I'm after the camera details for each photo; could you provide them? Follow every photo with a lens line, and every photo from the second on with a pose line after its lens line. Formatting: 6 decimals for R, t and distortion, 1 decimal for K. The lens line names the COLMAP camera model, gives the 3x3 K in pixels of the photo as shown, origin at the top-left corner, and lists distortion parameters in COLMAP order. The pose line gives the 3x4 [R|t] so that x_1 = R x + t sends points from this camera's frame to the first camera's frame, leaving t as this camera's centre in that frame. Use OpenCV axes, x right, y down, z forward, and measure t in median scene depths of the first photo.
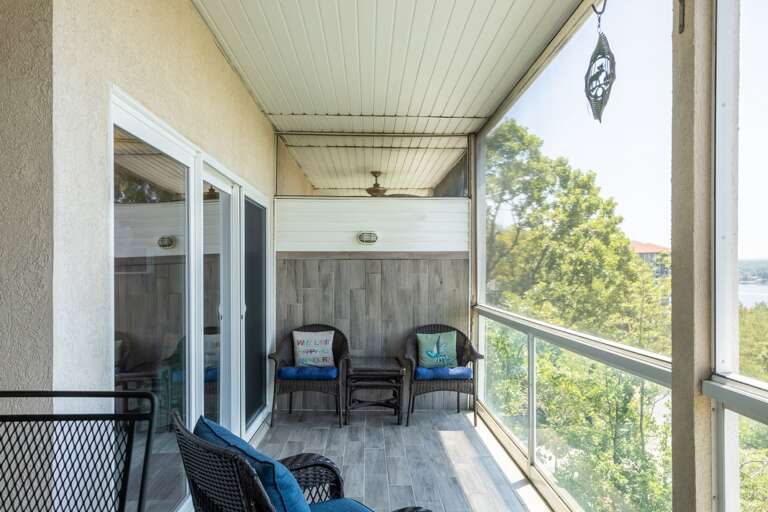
lens RADIAL K [[635.7, 0, 378.1], [0, 635.7, 273.1], [0, 0, 1]] dist [-0.009448, -0.007045]
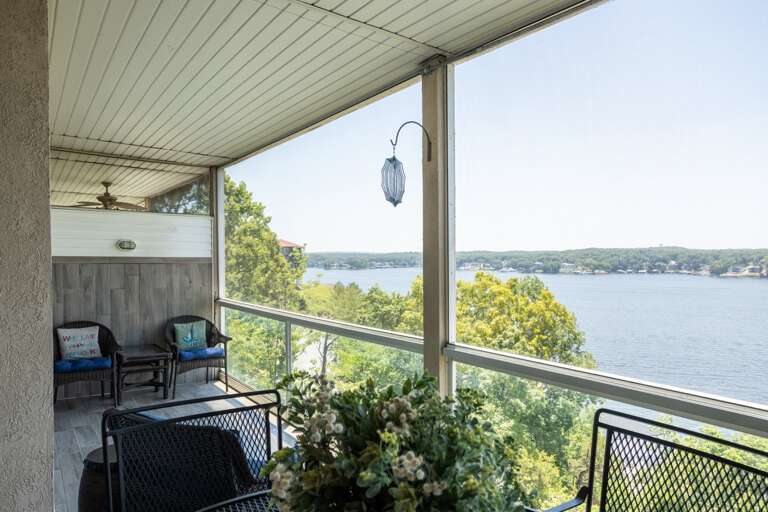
lens RADIAL K [[506.6, 0, 384.0], [0, 506.6, 257.2], [0, 0, 1]] dist [0.001086, 0.000010]
pose [[0.822699, 0.011973, 0.568351, -0.161767], [-0.007437, 0.999919, -0.010299, -0.027588], [-0.568429, 0.004246, 0.822721, -0.051077]]
